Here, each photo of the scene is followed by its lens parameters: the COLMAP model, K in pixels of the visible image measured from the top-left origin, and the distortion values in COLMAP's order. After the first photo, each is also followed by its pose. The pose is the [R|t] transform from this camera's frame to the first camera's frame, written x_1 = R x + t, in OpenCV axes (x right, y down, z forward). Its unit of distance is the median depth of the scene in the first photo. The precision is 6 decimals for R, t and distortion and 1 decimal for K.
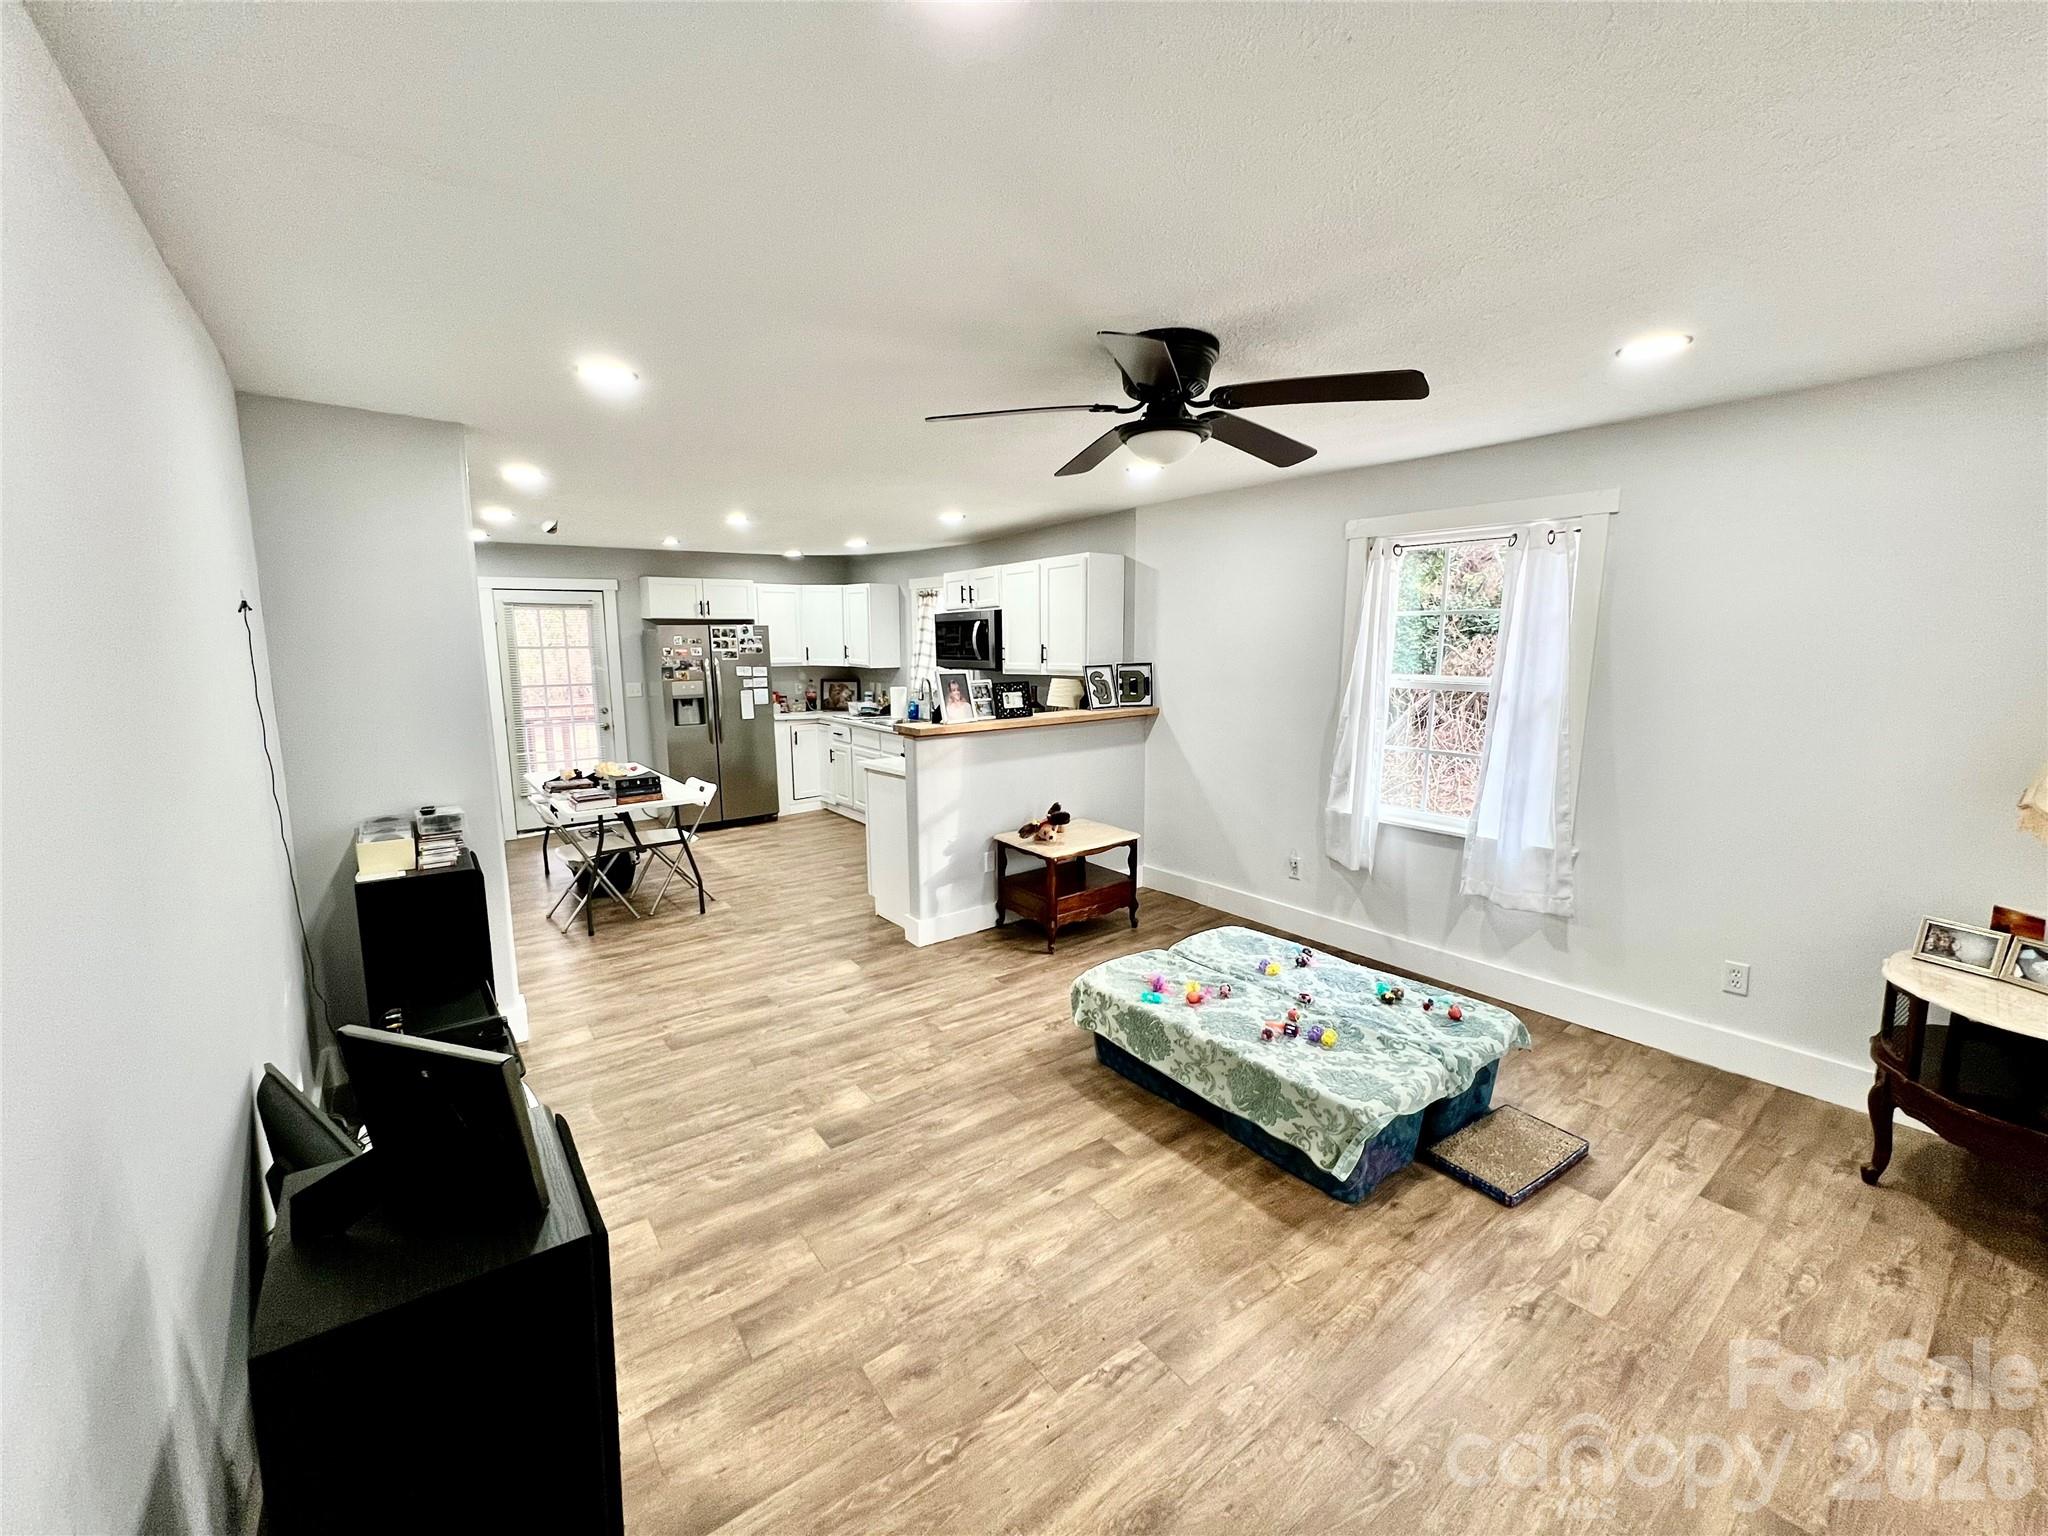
lens RADIAL K [[815.7, 0, 1016.3], [0, 815.7, 764.3], [0, 0, 1]] dist [-0.001152, 0.000304]
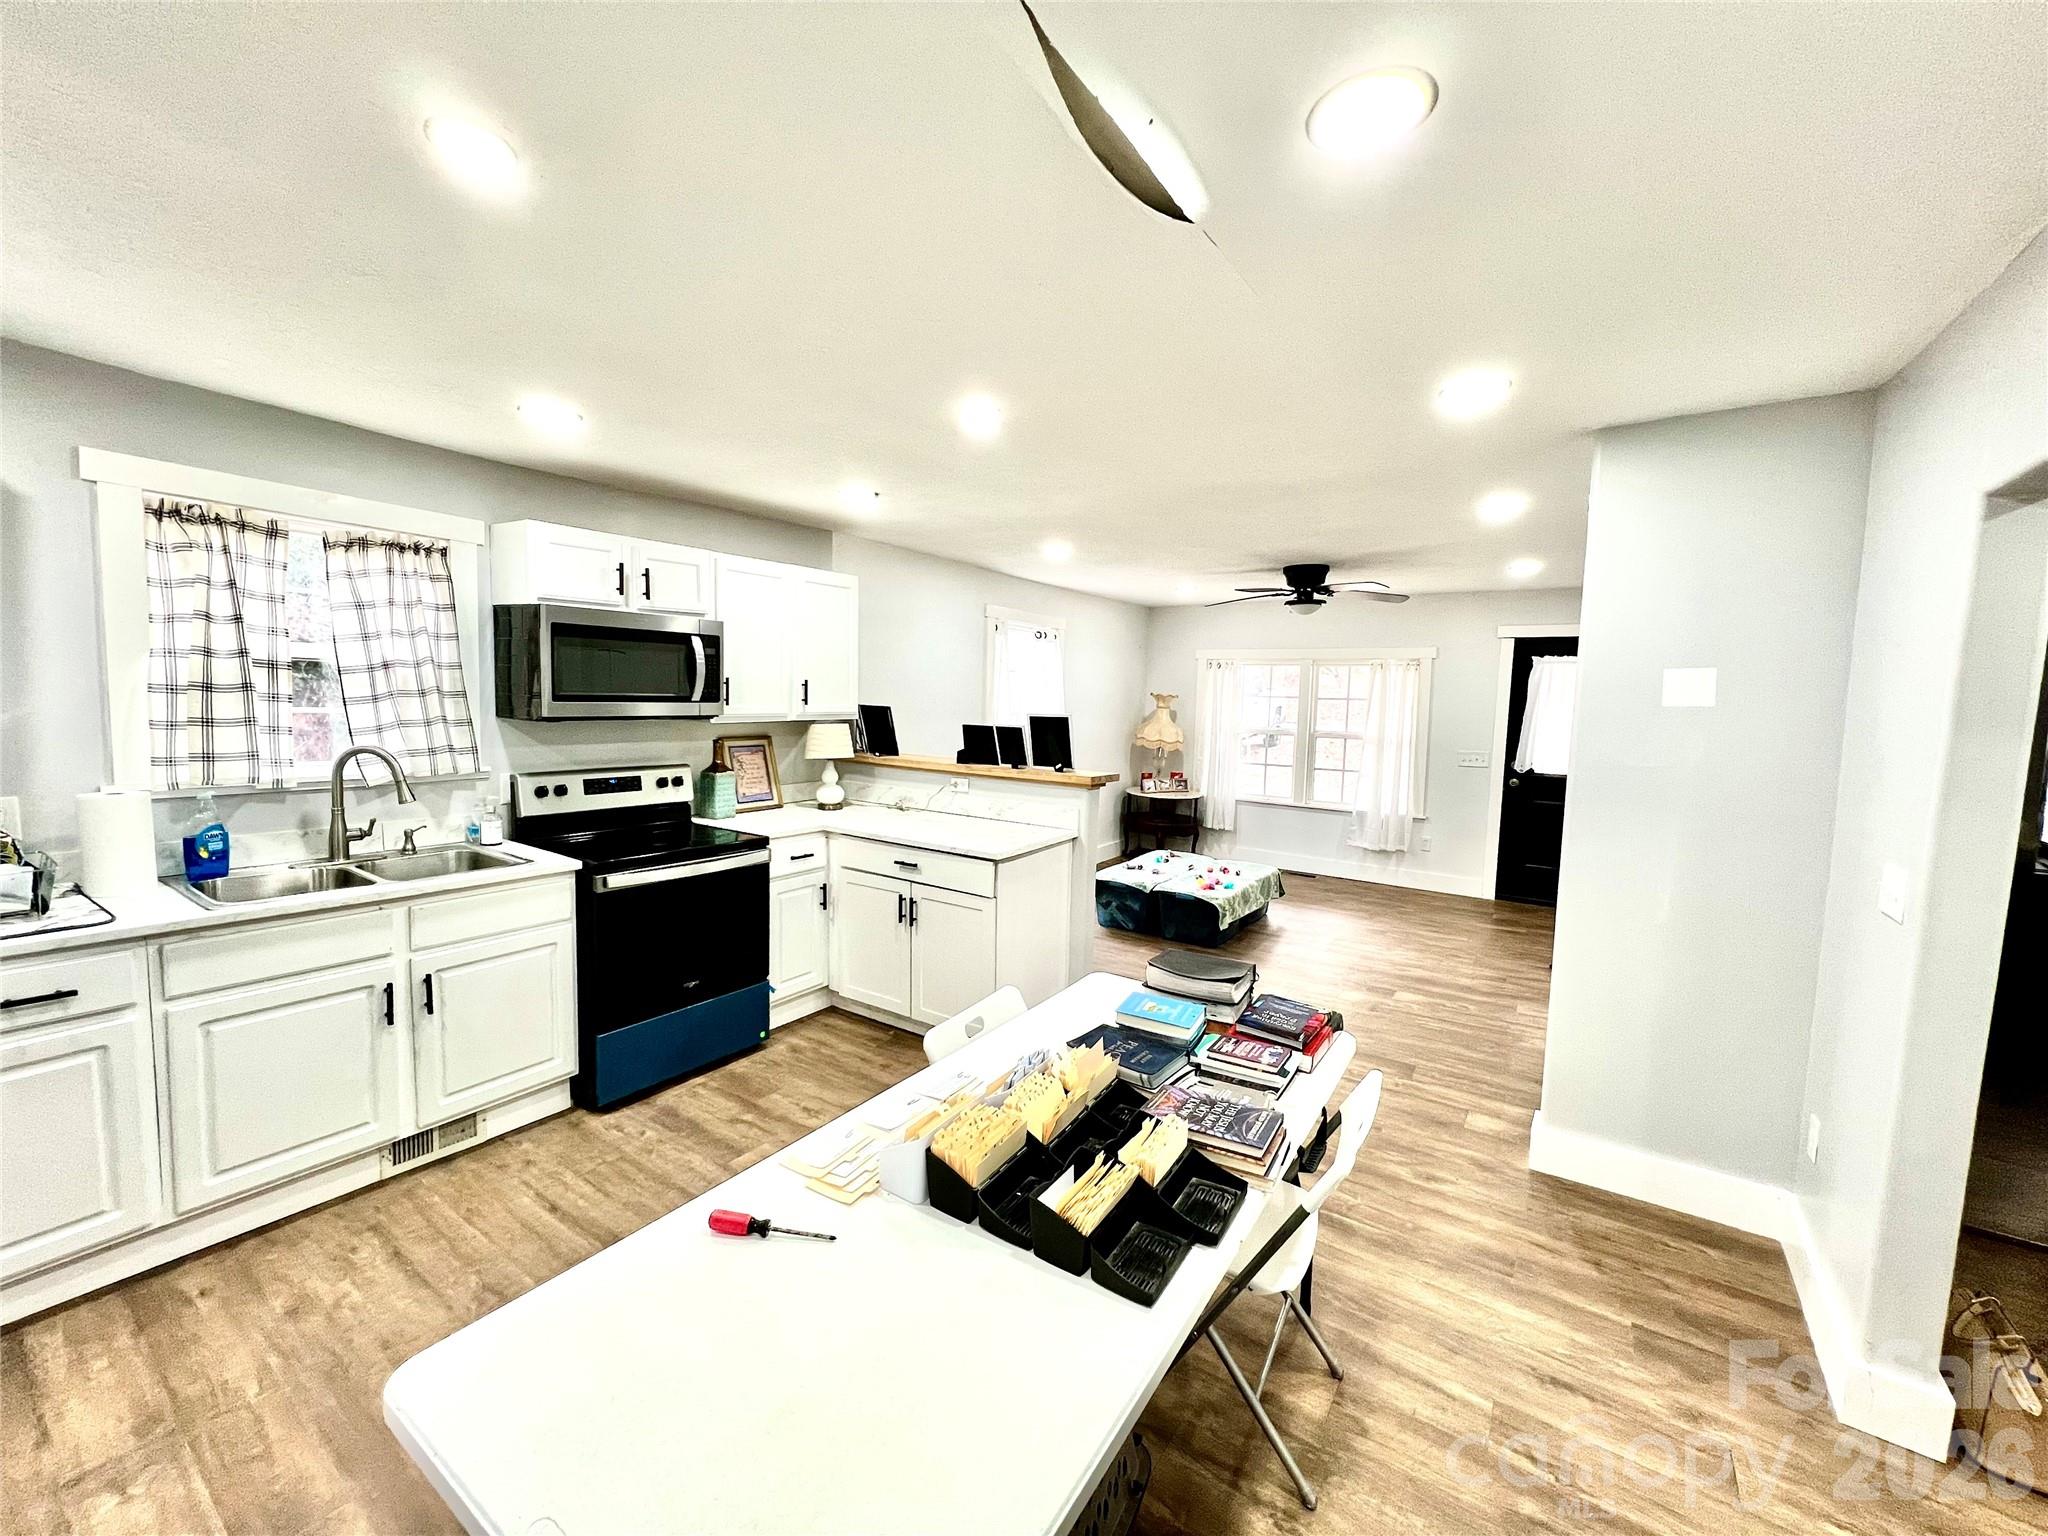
lens RADIAL K [[815.7, 0, 1016.3], [0, 815.7, 764.3], [0, 0, 1]] dist [-0.001152, 0.000304]
pose [[-0.315392, -0.082100, 0.945403, -0.831481], [0.118501, 0.985045, 0.125075, -0.158614], [-0.941534, 0.151479, -0.300946, 1.180278]]
